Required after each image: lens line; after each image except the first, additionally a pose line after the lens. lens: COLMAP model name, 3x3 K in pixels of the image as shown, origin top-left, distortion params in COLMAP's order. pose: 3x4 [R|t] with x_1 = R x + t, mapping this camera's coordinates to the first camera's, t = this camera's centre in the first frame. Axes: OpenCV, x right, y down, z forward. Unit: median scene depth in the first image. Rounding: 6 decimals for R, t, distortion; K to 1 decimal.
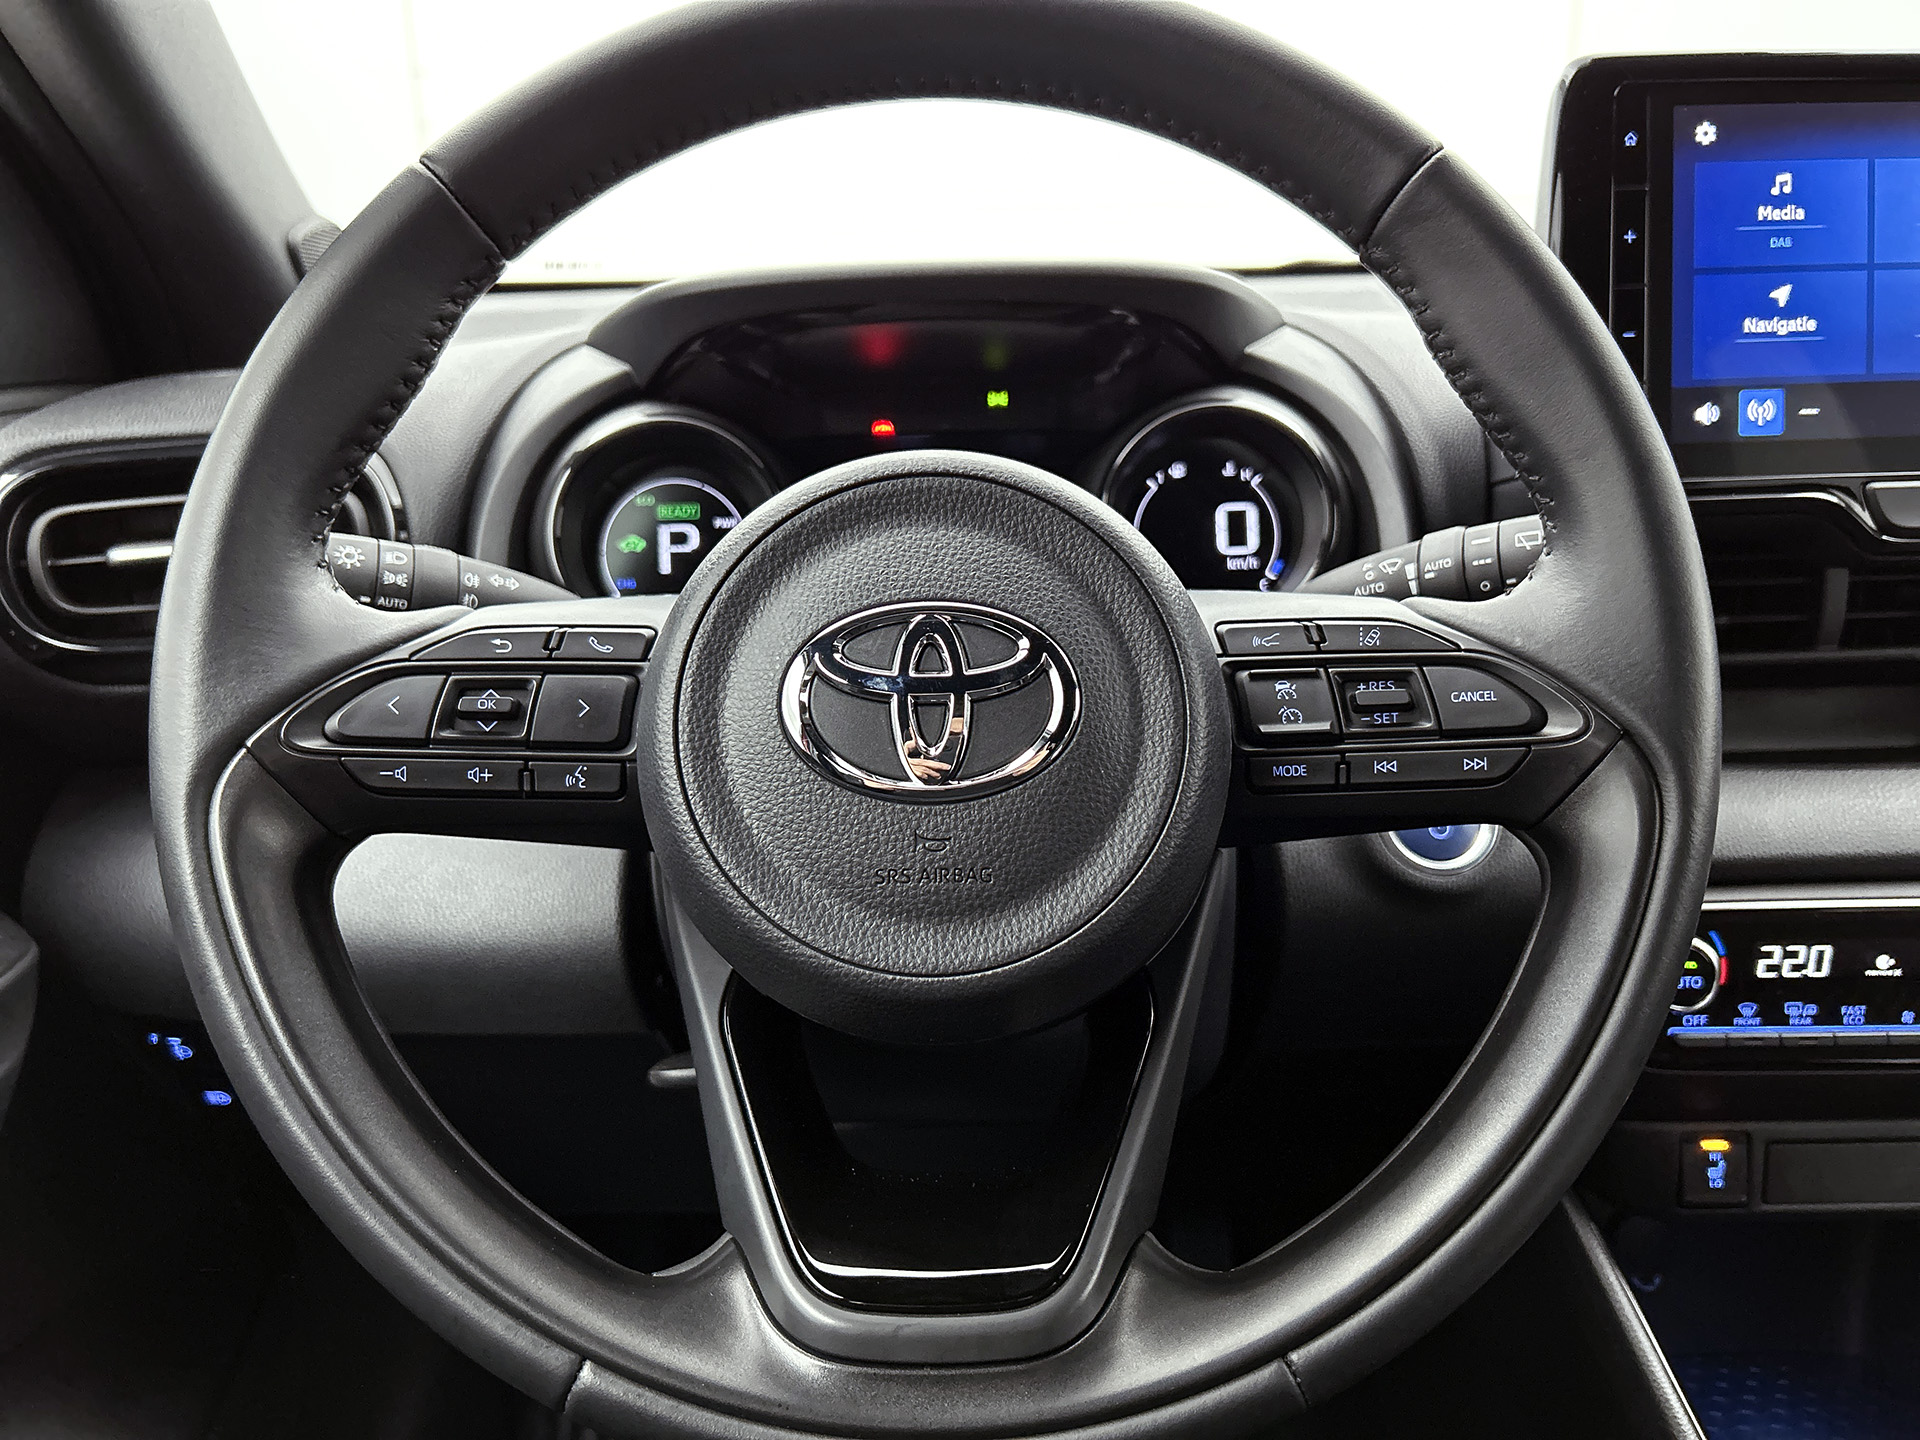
lens RADIAL K [[1538.4, 0, 956.0], [0, 1538.4, 715.5], [0, 0, 1]] dist [0.056850, -0.062162]
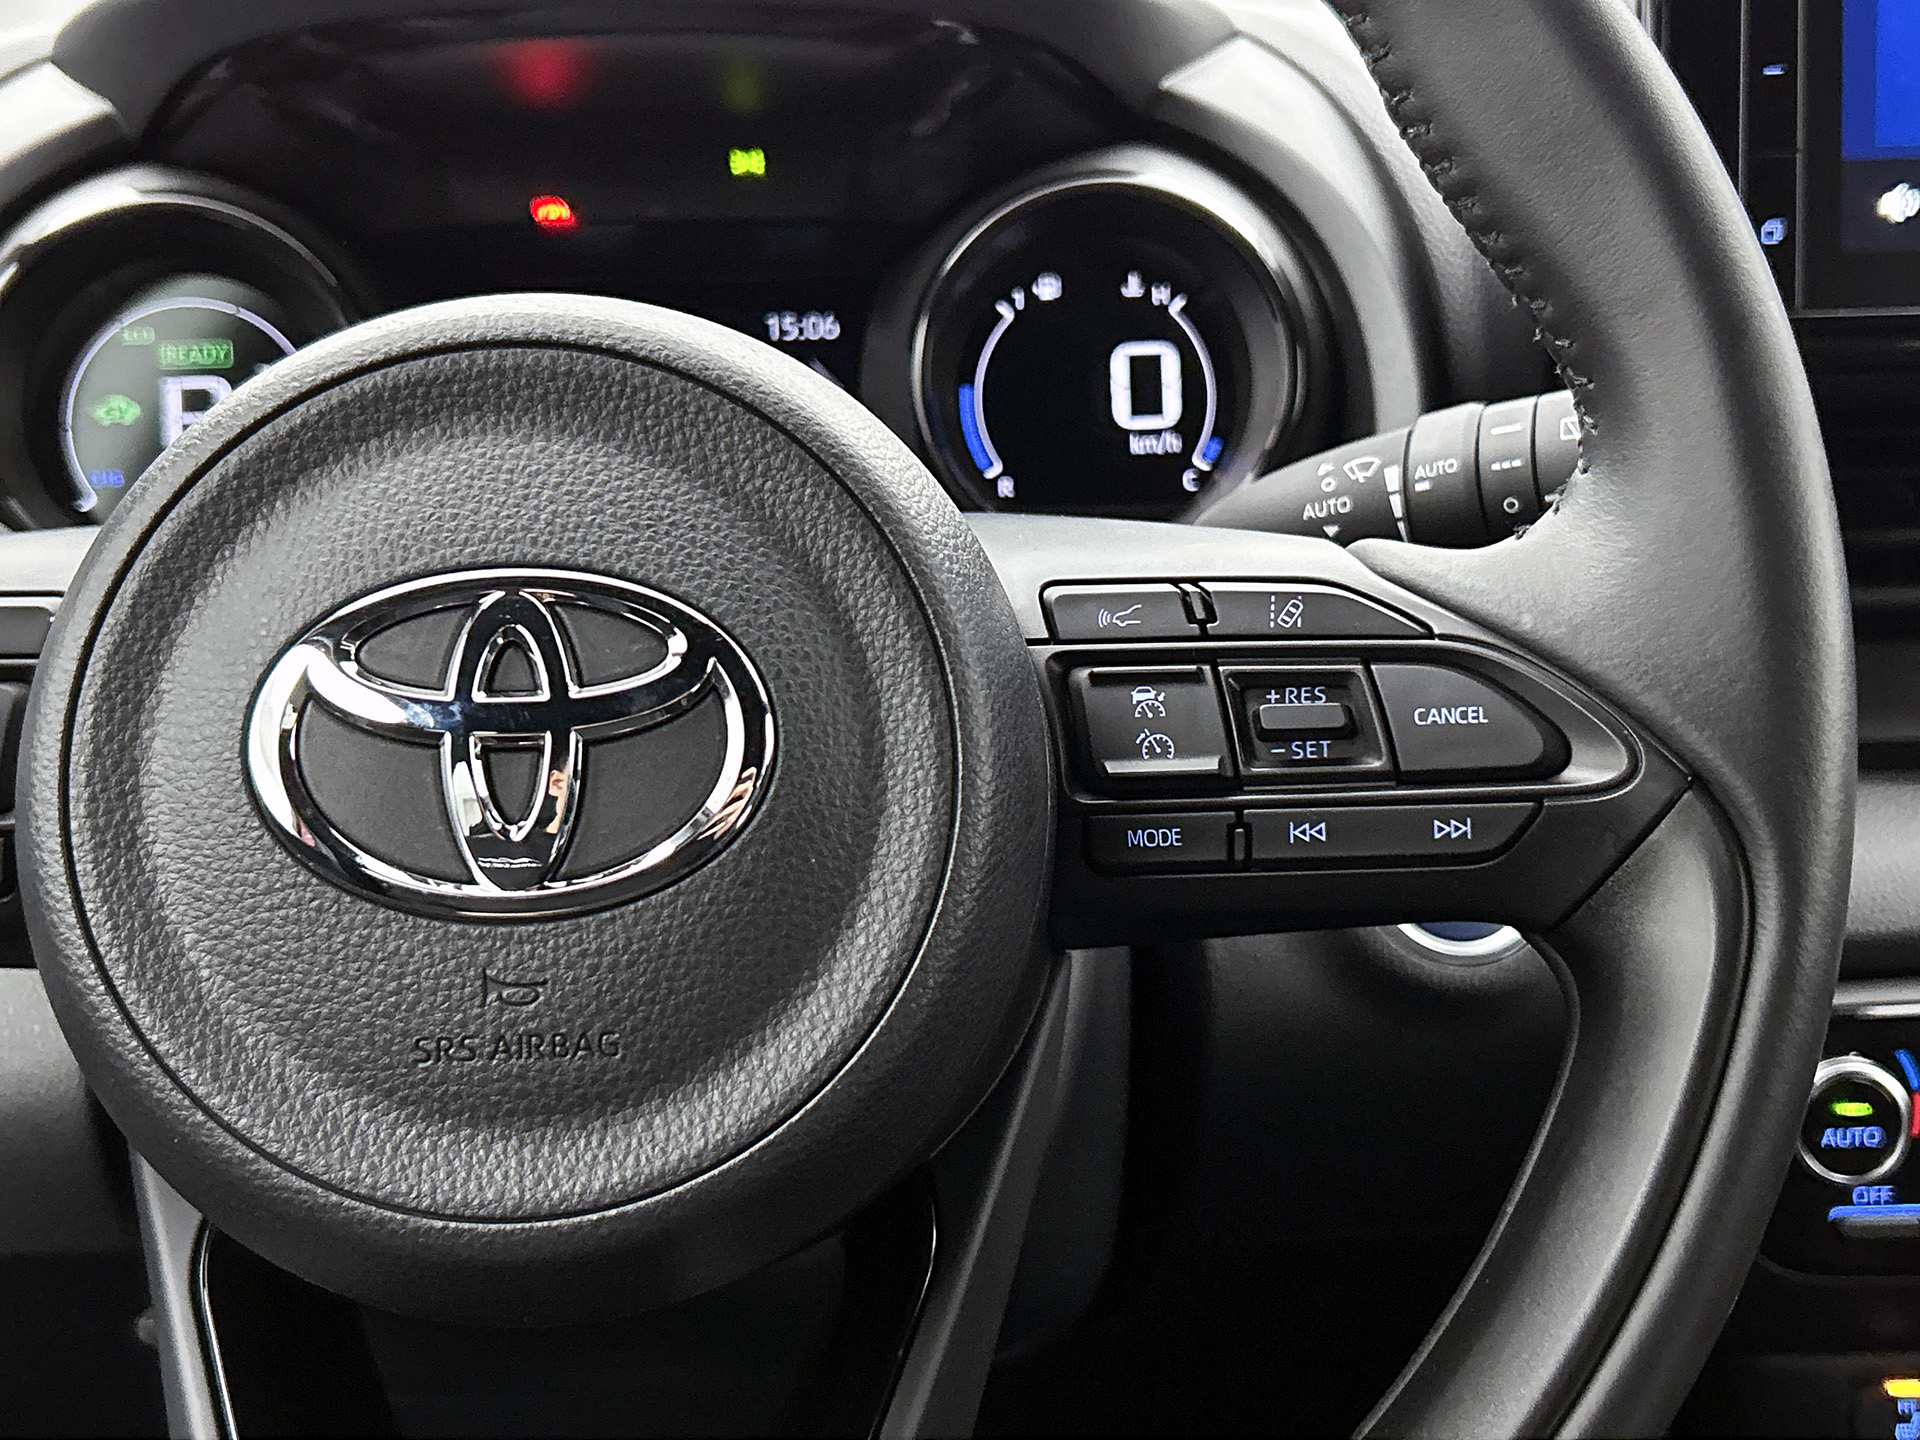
lens RADIAL K [[2482.2, 0, 967.6], [0, 2482.2, 706.2], [0, 0, 1]] dist [0.050375, 0.000000]
pose [[0.998360, -0.007918, 0.056706, 0.085222], [0.005881, 0.999334, 0.036005, -0.047049], [-0.056953, -0.035612, 0.997742, 0.049424]]
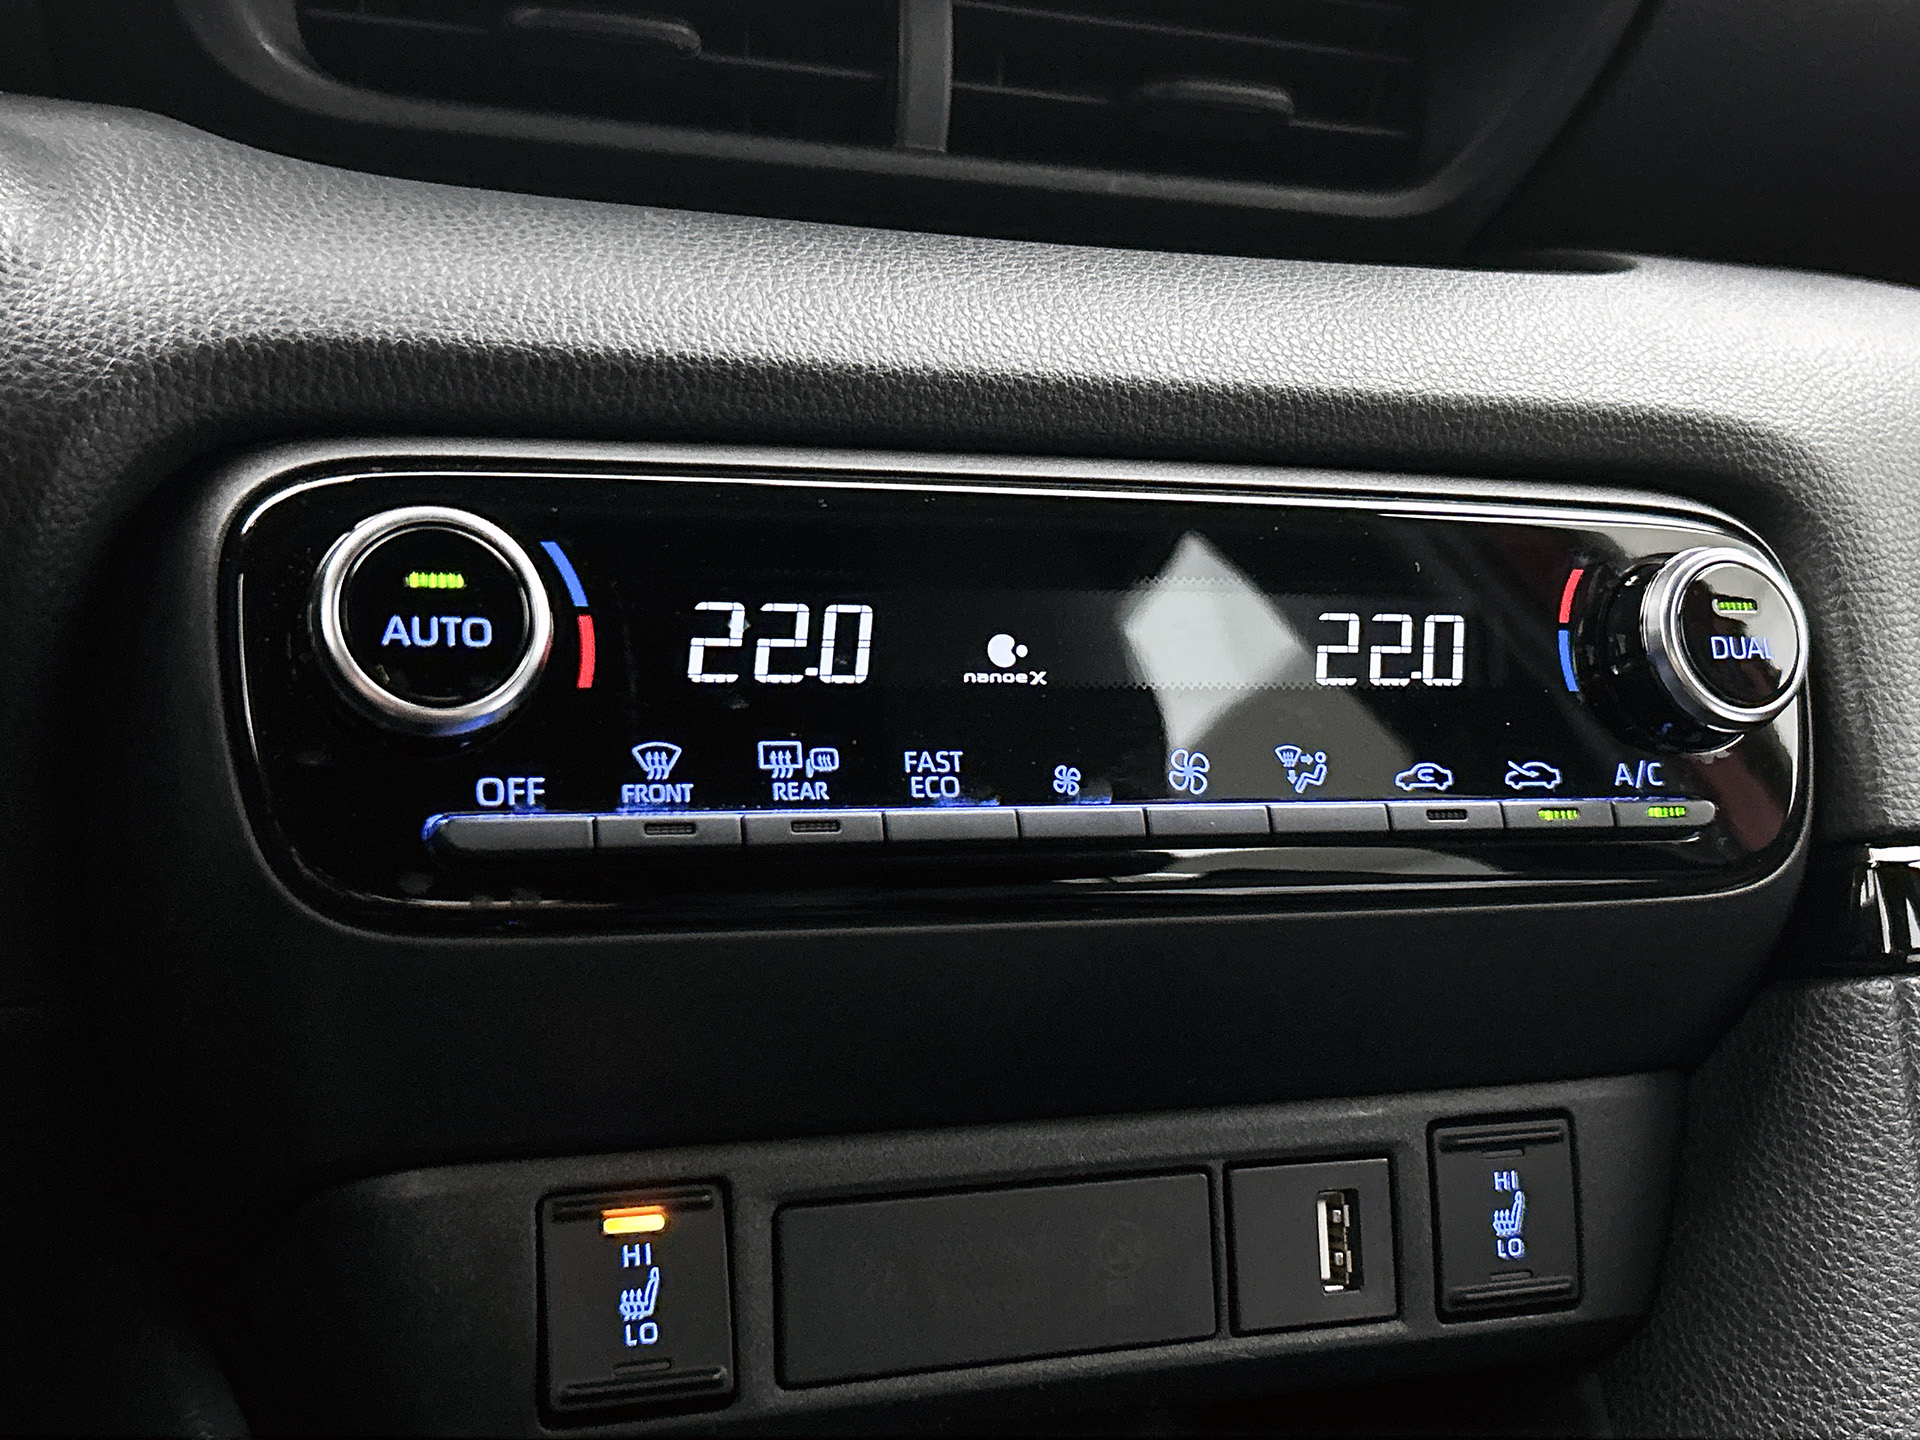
lens RADIAL K [[2482.2, 0, 971.1], [0, 2482.2, 719.7], [0, 0, 1]] dist [0.050375, 0.000000]
pose [[0.924638, 0.013239, 0.380618, 0.486378], [0.068194, 0.977488, -0.199666, 0.401467], [-0.374693, 0.210574, 0.902920, 0.625116]]
